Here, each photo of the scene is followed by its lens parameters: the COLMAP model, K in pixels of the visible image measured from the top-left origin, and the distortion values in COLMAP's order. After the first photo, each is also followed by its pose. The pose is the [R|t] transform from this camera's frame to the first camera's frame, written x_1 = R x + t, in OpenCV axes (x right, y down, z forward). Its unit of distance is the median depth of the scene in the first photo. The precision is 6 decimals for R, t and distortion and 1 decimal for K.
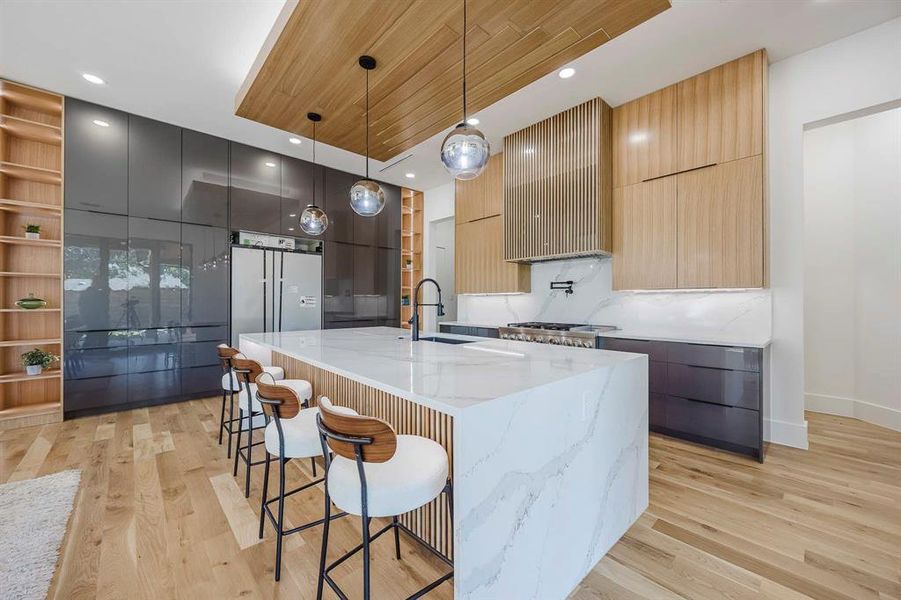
lens RADIAL K [[347.1, 0, 450.5], [0, 347.1, 300.0], [0, 0, 1]] dist [-0.001915, -0.000171]
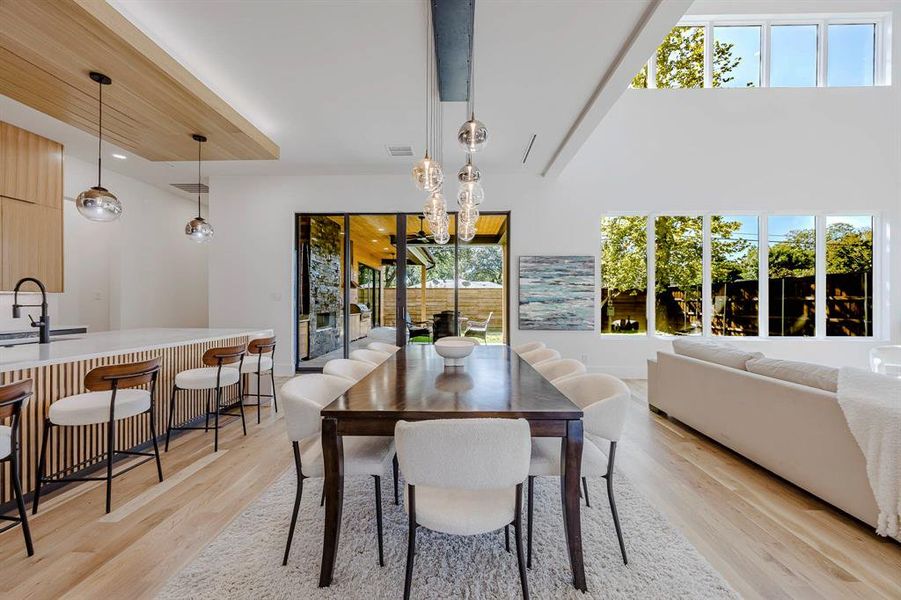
lens RADIAL K [[347.1, 0, 450.5], [0, 347.1, 300.0], [0, 0, 1]] dist [-0.001915, -0.000171]
pose [[-0.707623, -0.000126, 0.706591, -1.161643], [-0.003590, 0.999988, -0.003417, -0.000657], [-0.706581, -0.004955, -0.707614, 0.656042]]
